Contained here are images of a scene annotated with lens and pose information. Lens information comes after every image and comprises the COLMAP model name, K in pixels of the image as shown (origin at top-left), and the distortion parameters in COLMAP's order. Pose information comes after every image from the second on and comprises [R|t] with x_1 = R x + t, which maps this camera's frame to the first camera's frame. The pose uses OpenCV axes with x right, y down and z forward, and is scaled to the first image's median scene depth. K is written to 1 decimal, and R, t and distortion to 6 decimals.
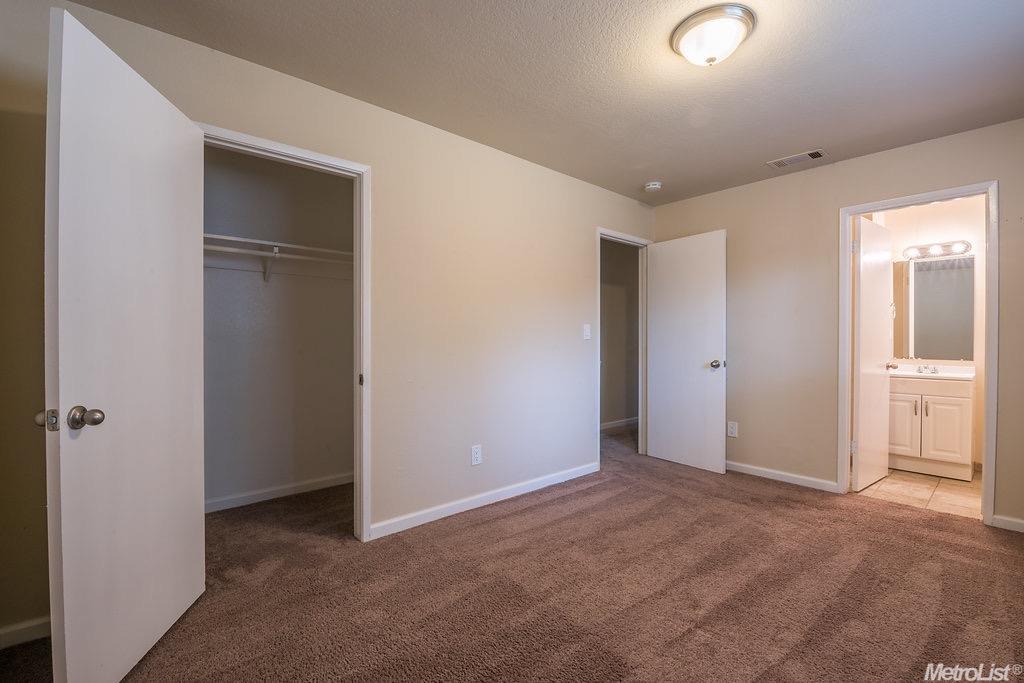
lens RADIAL K [[443.4, 0, 512.0], [0, 443.4, 341.5], [0, 0, 1]] dist [-0.001058, -0.010215]
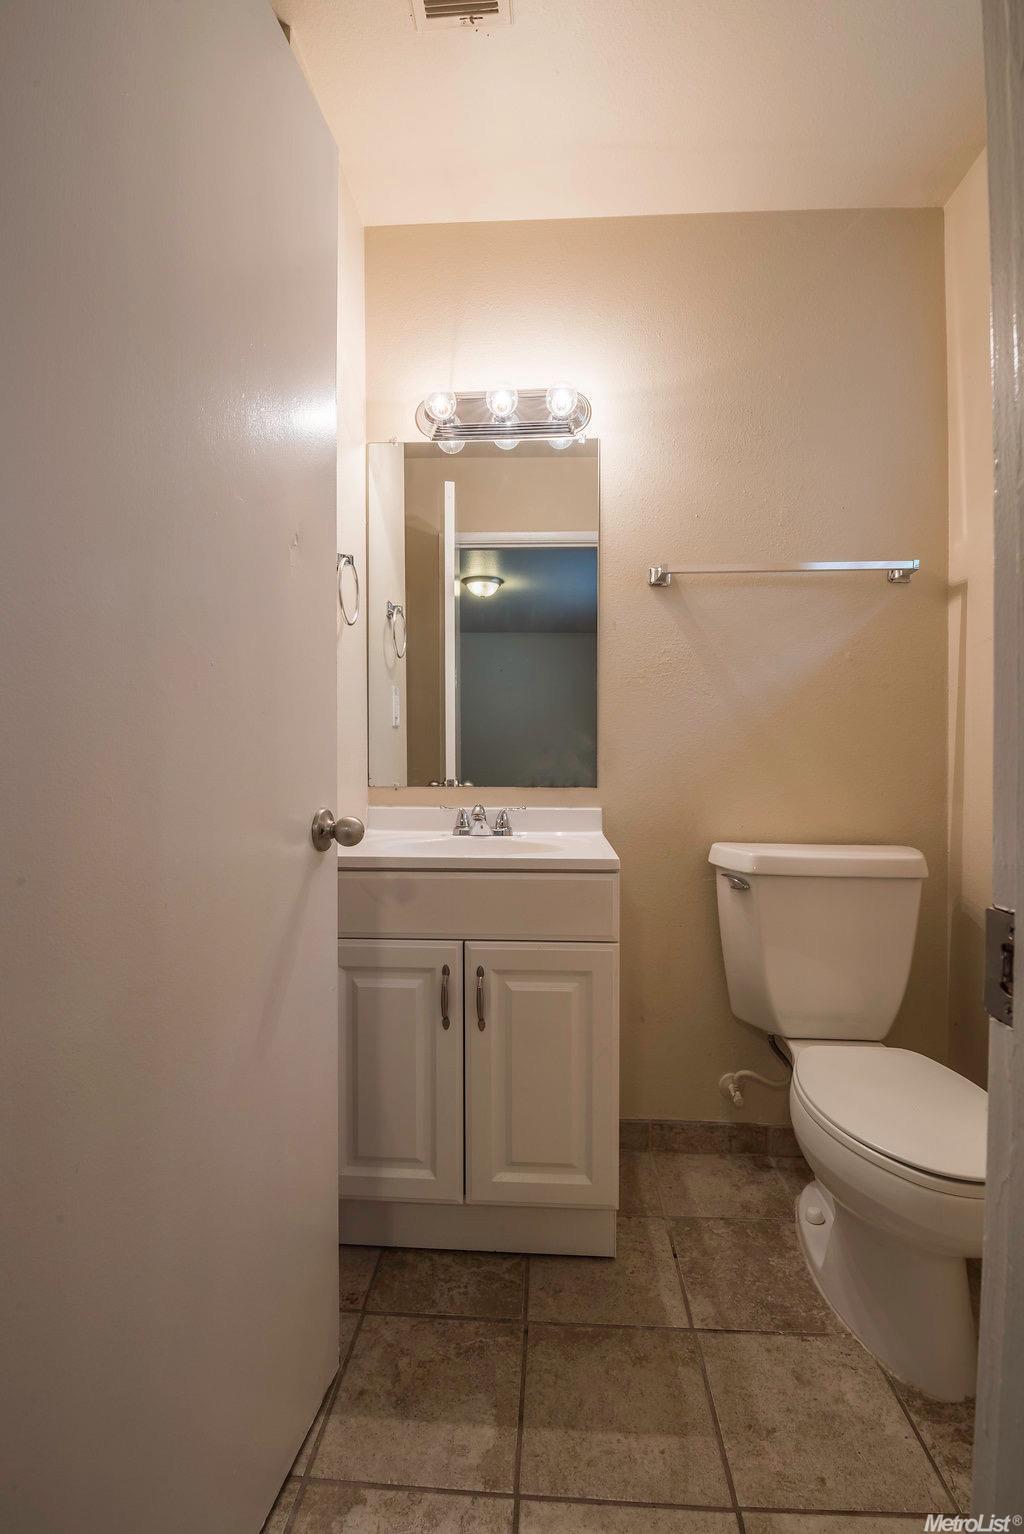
lens RADIAL K [[676.3, 0, 512.0], [0, 676.3, 767.0], [0, 0, 1]] dist [-0.000127, -0.011130]
pose [[0.697913, -0.010985, 0.716098, 0.692427], [0.006848, 0.999939, 0.008664, 0.026749], [-0.716150, -0.001143, 0.697946, 0.729181]]
